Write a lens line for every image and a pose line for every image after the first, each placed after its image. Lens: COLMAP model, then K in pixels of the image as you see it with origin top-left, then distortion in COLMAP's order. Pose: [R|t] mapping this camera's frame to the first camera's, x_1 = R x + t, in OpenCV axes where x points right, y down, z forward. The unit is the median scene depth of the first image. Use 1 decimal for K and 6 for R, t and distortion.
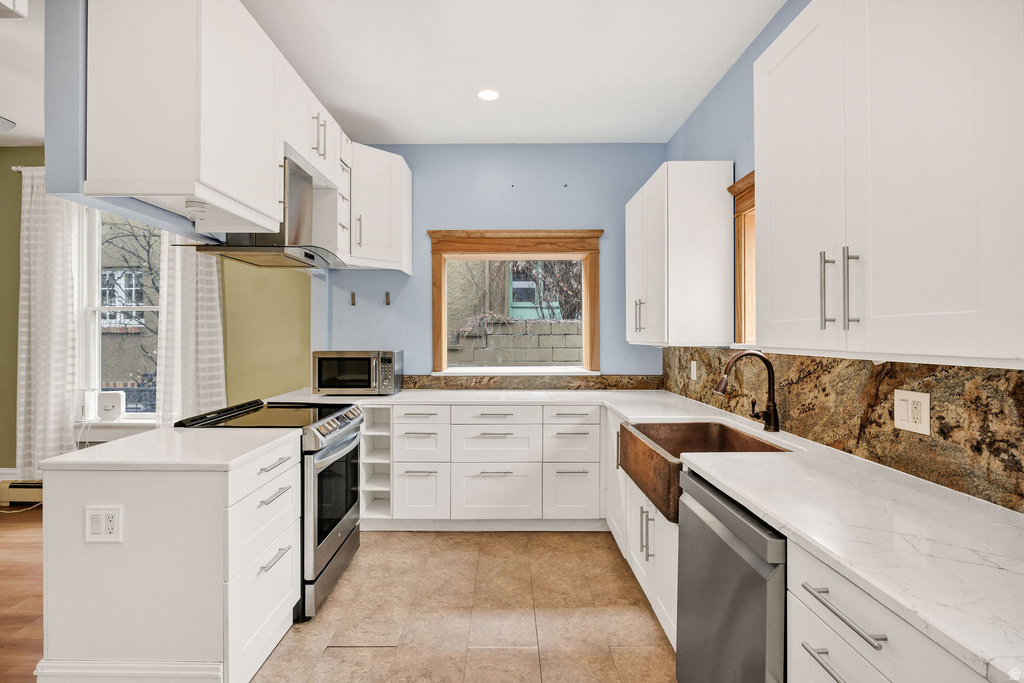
lens RADIAL K [[489.1, 0, 508.7], [0, 489.1, 338.8], [0, 0, 1]] dist [-0.011428, -0.000448]
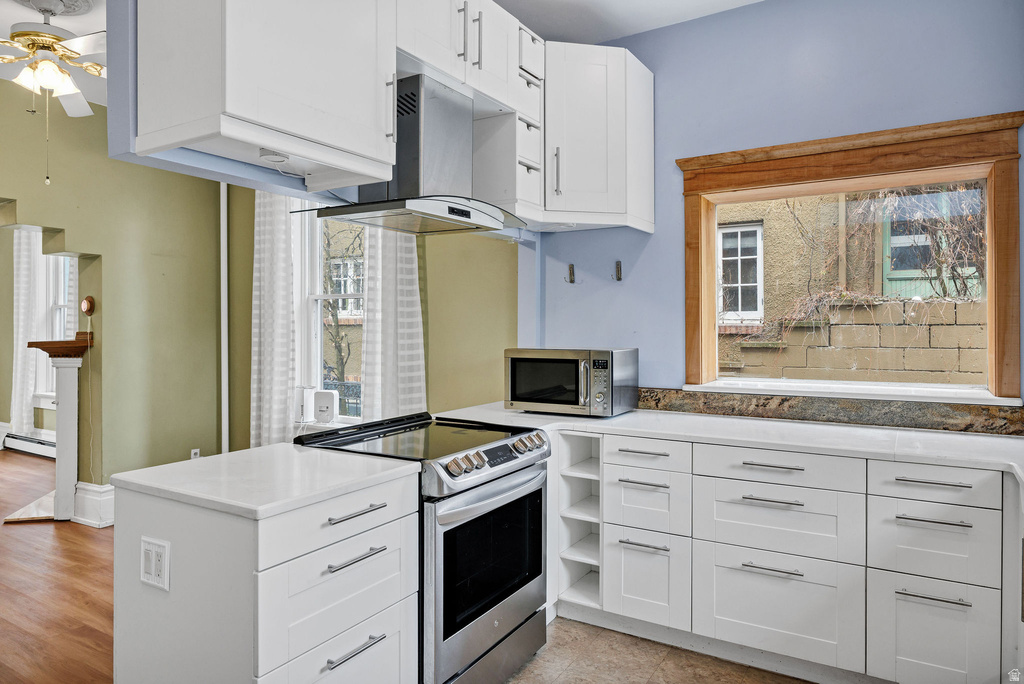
lens RADIAL K [[654.8, 0, 511.0], [0, 654.8, 328.6], [0, 0, 1]] dist [-0.004558, 0.000947]
pose [[0.847806, -0.000301, -0.530307, 0.118733], [-0.001729, 0.999993, -0.003331, -0.000786], [0.530304, 0.003740, 0.847799, 0.200544]]
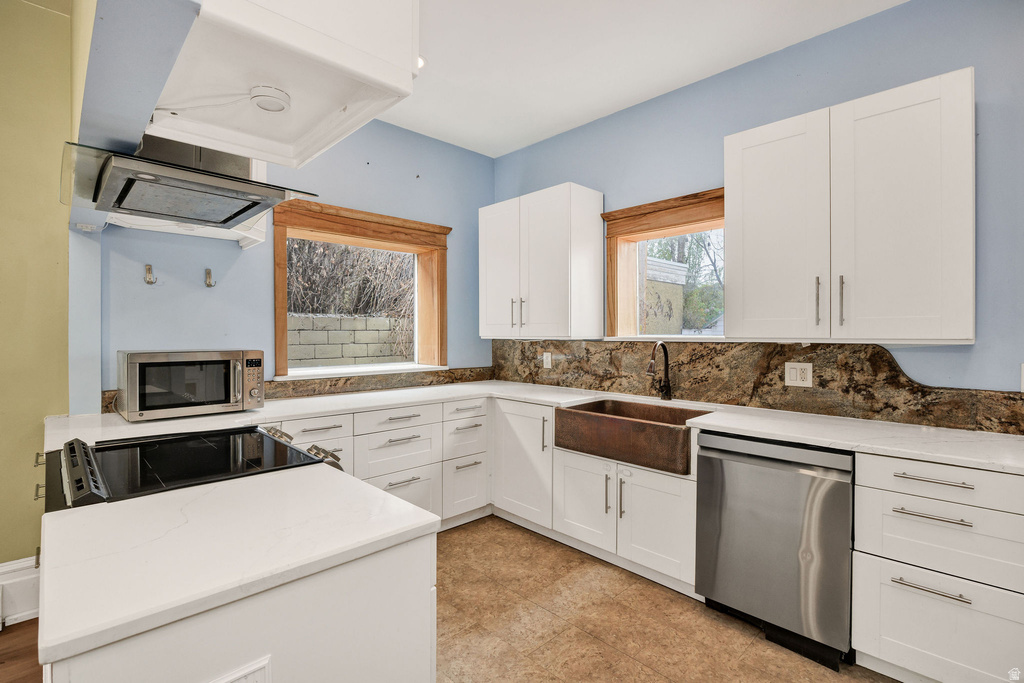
lens RADIAL K [[471.8, 0, 507.3], [0, 471.8, 336.7], [0, 0, 1]] dist [-0.017809, 0.002043]
pose [[0.725196, -0.004140, 0.688530, -0.479207], [0.003489, 0.999991, 0.002338, 0.004689], [-0.688534, 0.000707, 0.725204, 0.237767]]
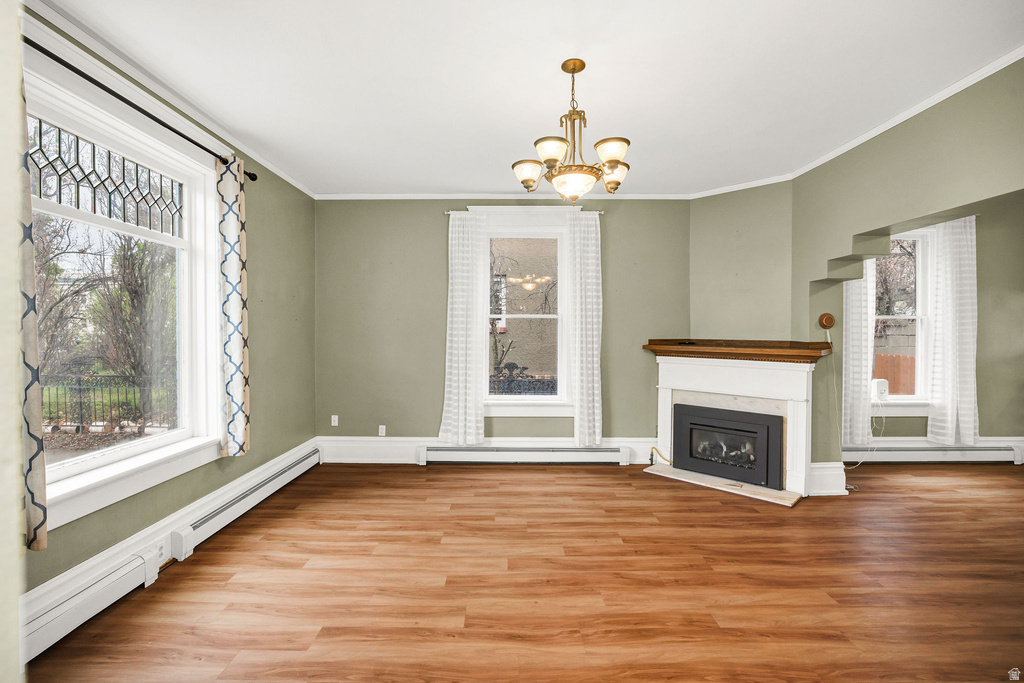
lens RADIAL K [[471.8, 0, 513.9], [0, 471.8, 342.6], [0, 0, 1]] dist [-0.017809, 0.002043]
pose [[1.000000, 0.000557, -0.000029, -2.221512], [-0.000557, 0.999832, 0.018329, -0.018595], [0.000040, -0.018329, 0.999832, -0.351270]]
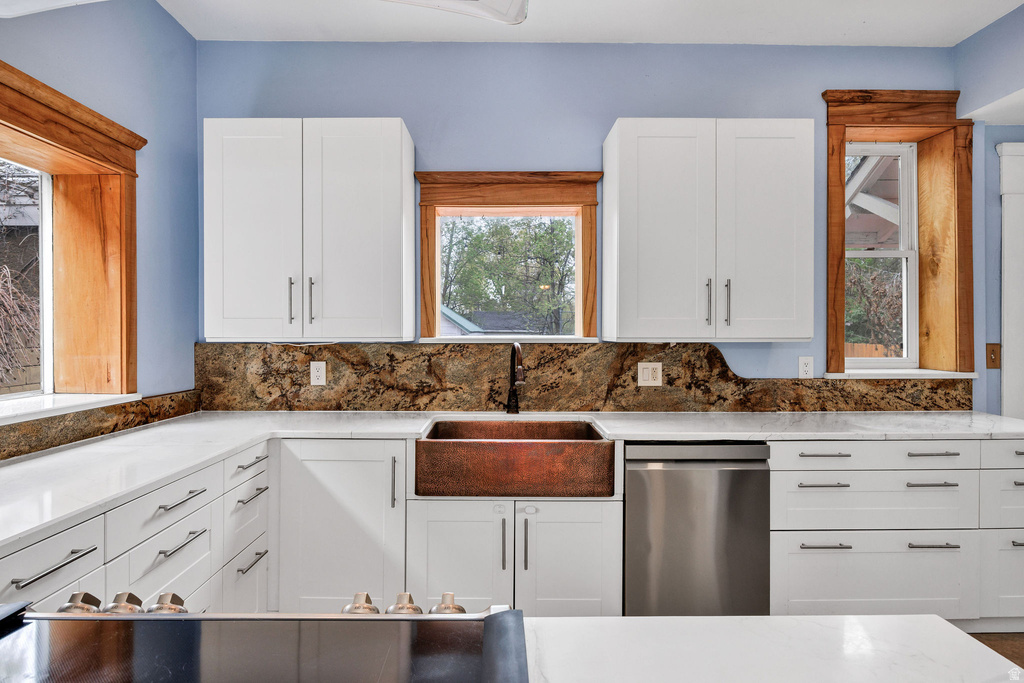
lens RADIAL K [[575.2, 0, 505.9], [0, 575.2, 335.2], [0, 0, 1]] dist [-0.002085, -0.002675]
pose [[0.005396, -0.001826, 0.999984, -0.550215], [0.005269, 0.999985, 0.001798, 0.003162], [-0.999972, 0.005260, 0.005405, 0.691816]]
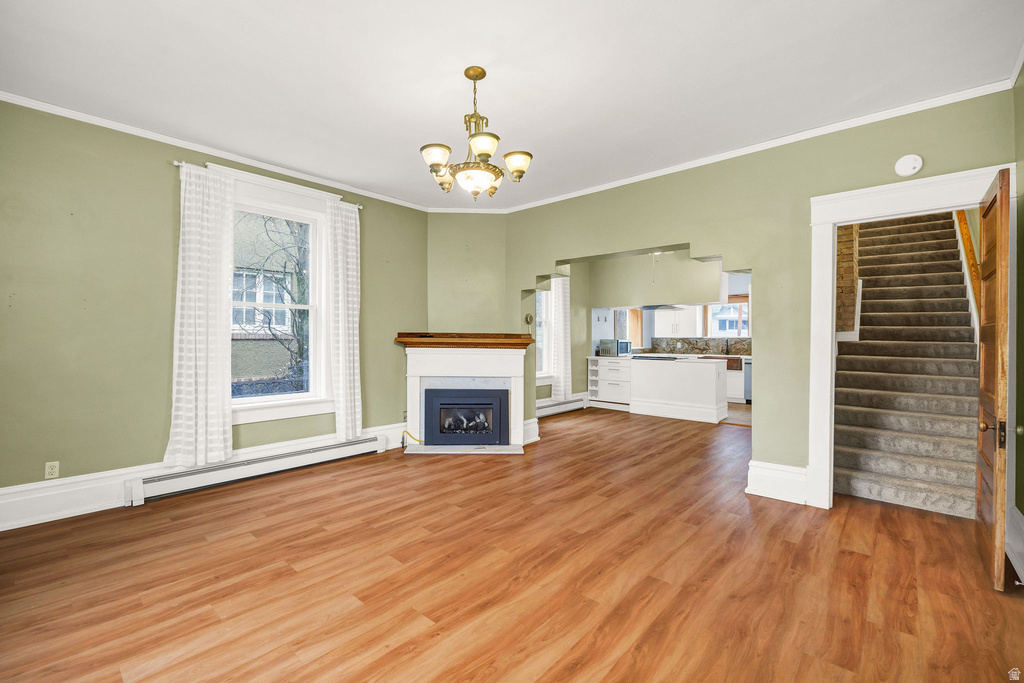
lens RADIAL K [[436.0, 0, 511.5], [0, 436.0, 339.0], [0, 0, 1]] dist [-0.014377, 0.001286]
pose [[0.669282, -0.001510, 0.743007, -2.644933], [0.001620, 0.999999, 0.000573, 0.019964], [-0.743007, 0.000820, 0.669284, -0.156610]]
